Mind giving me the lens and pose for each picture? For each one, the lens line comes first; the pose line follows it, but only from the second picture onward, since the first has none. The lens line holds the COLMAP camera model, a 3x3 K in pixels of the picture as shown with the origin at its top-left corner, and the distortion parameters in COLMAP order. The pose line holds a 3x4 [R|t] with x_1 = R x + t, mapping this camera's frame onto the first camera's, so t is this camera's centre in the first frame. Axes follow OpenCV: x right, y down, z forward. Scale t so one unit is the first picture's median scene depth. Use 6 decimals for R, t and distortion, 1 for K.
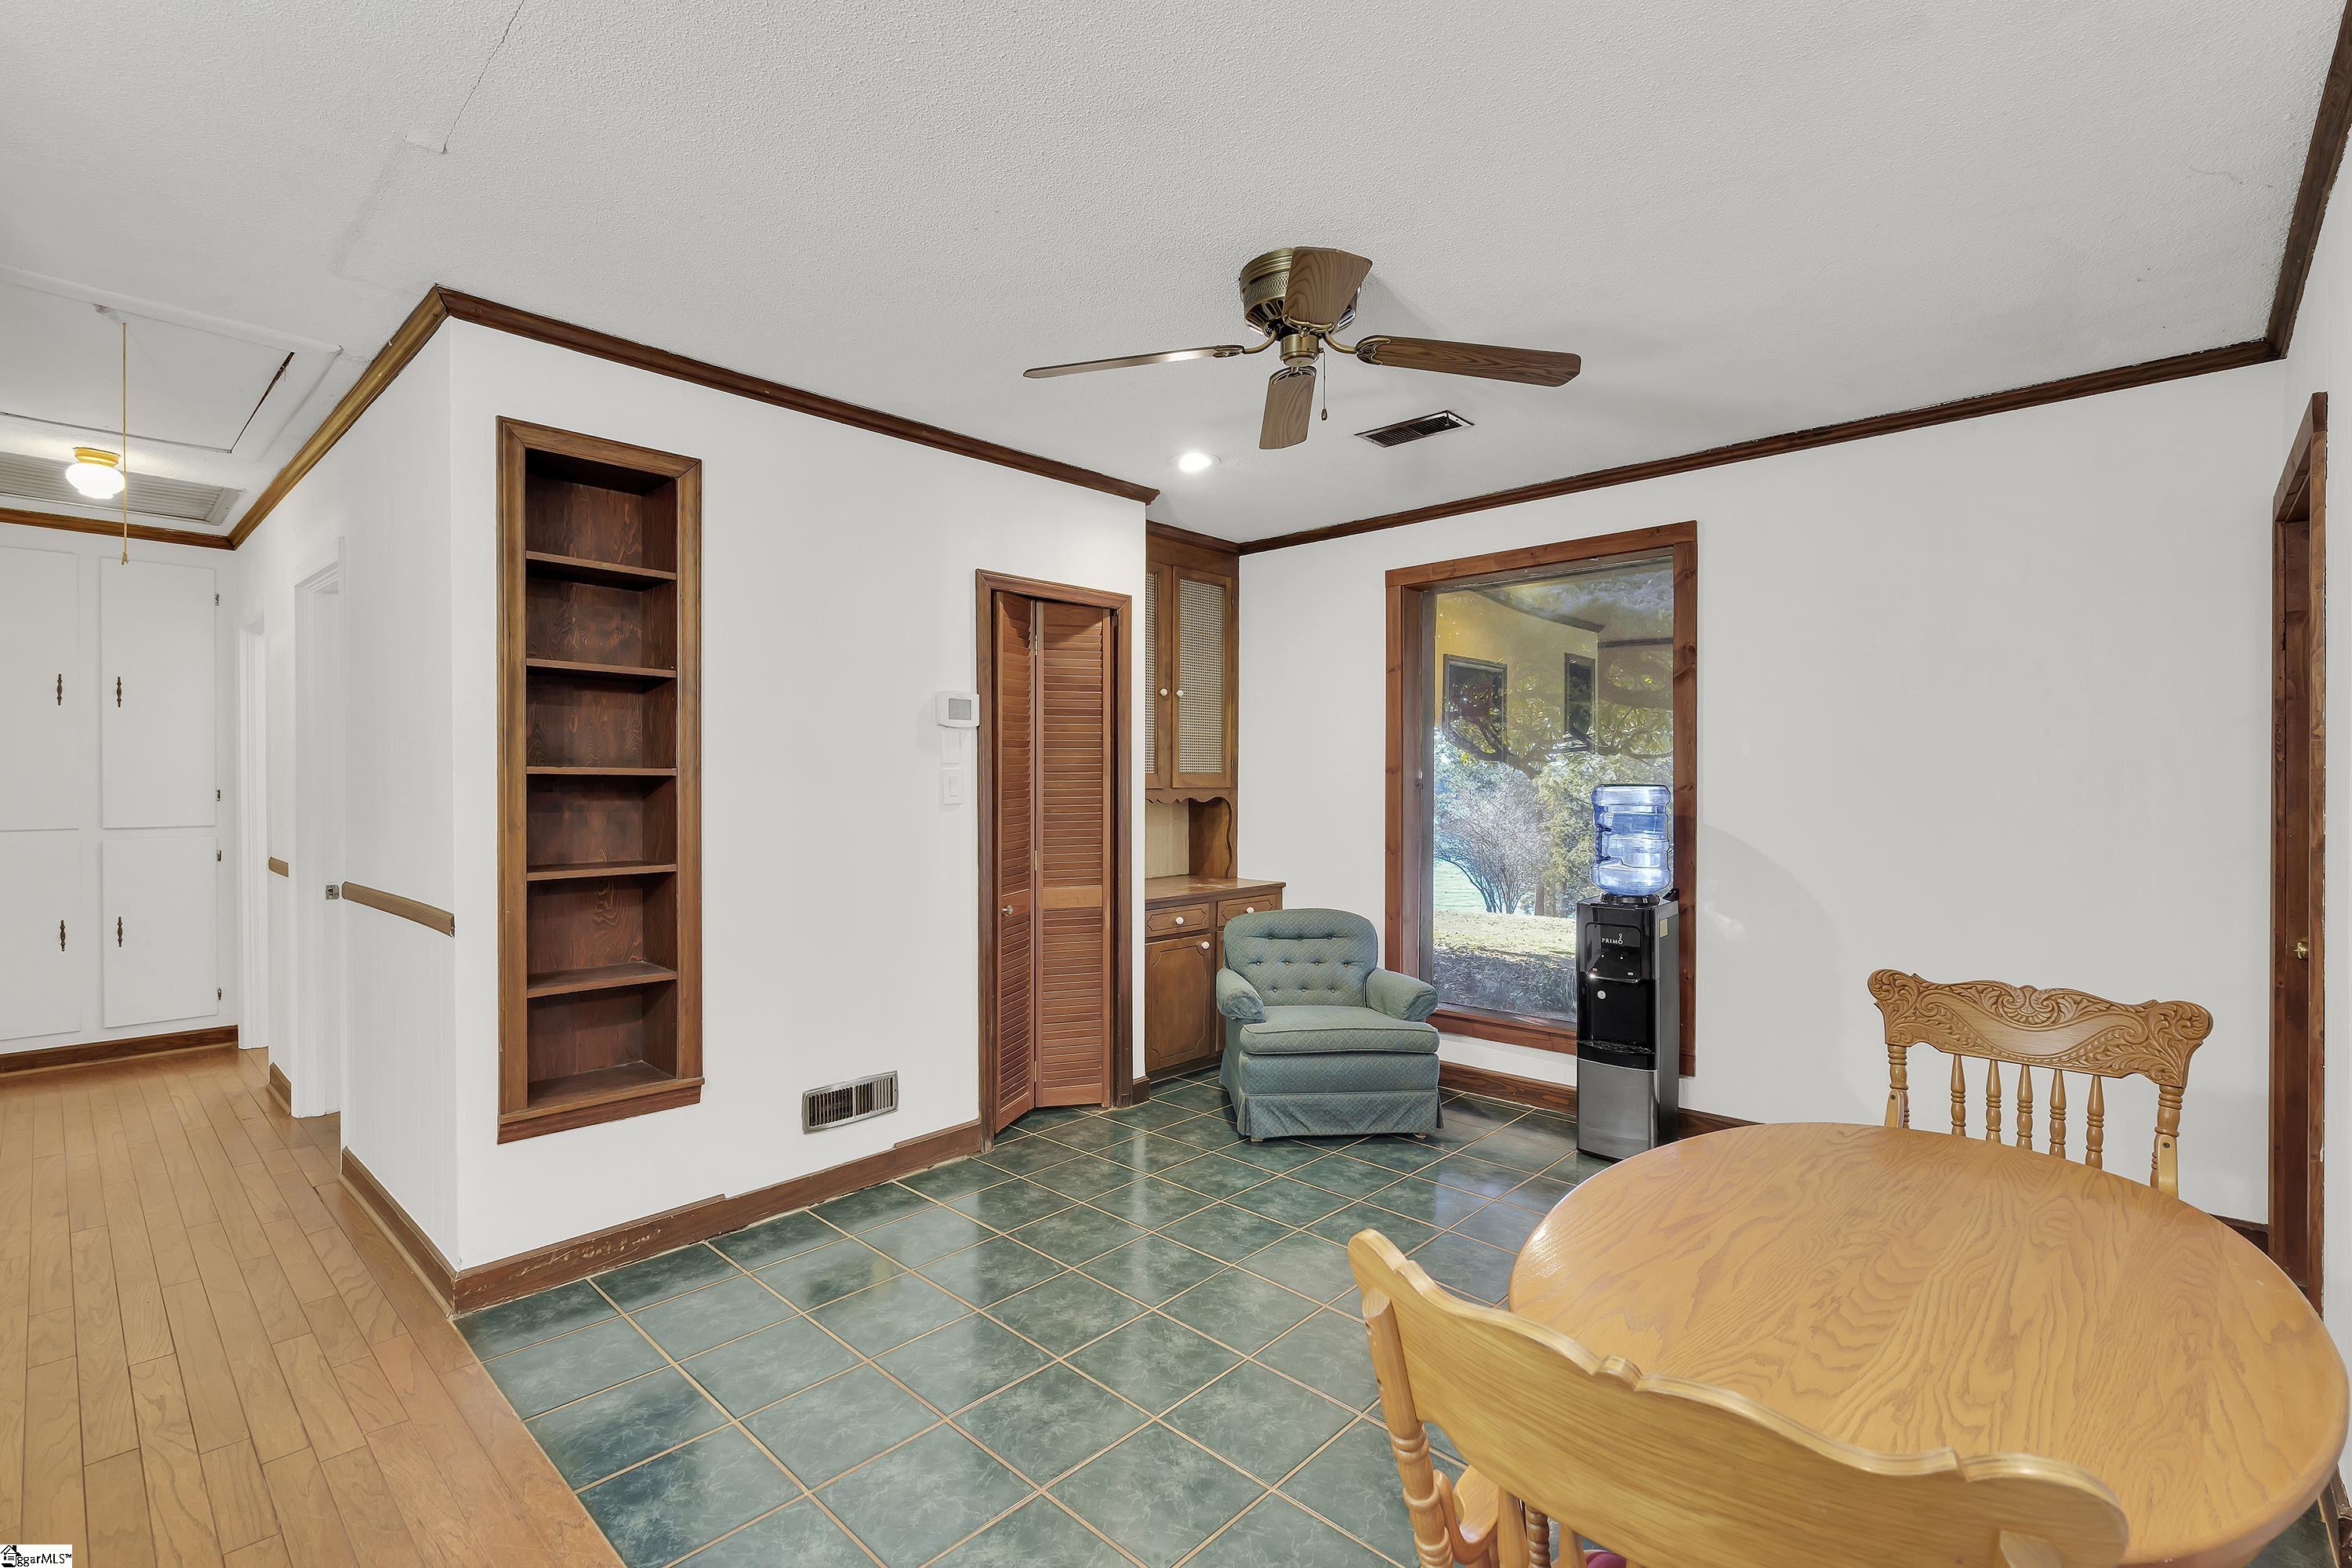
lens RADIAL K [[1060.7, 0, 1175.6], [0, 1060.7, 786.4], [0, 0, 1]] dist [0.000183, -0.000014]
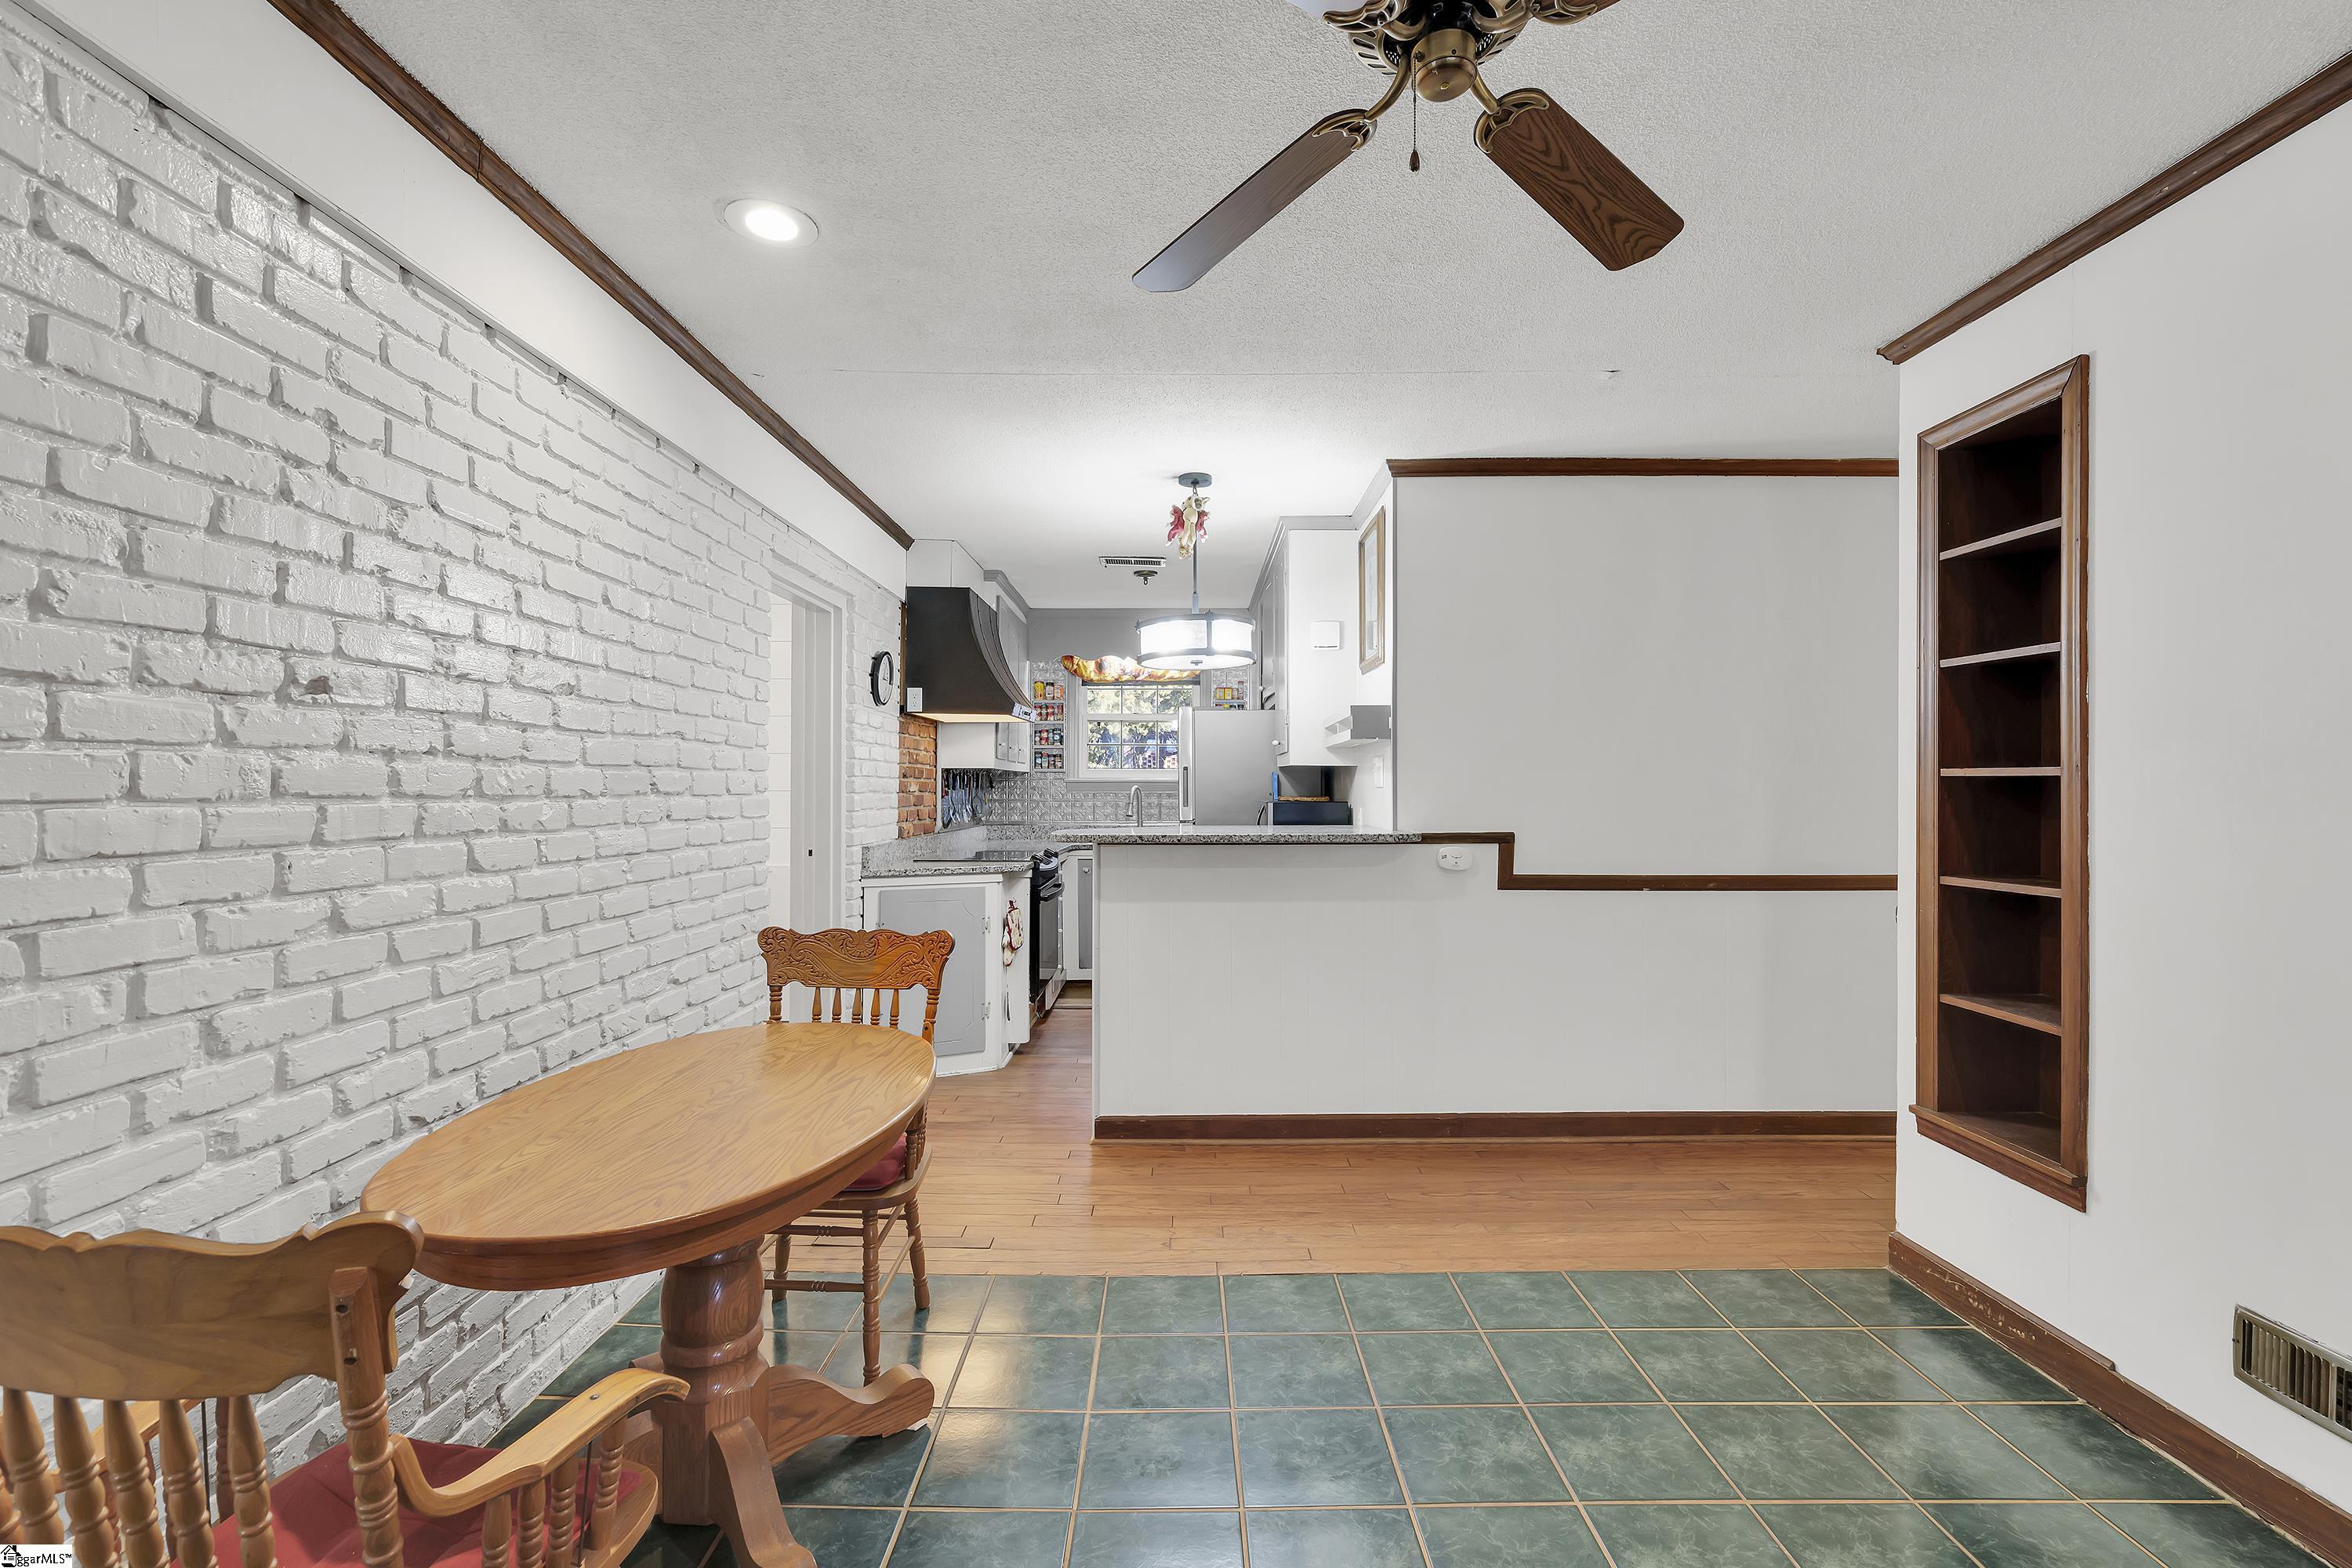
lens RADIAL K [[1060.7, 0, 1172.7], [0, 1060.7, 796.0], [0, 0, 1]] dist [0.000183, -0.000014]
pose [[-0.737787, 0.000577, -0.675033, 0.553981], [-0.007266, 0.999935, 0.008797, 0.002415], [0.674994, 0.011395, -0.737735, 1.164959]]
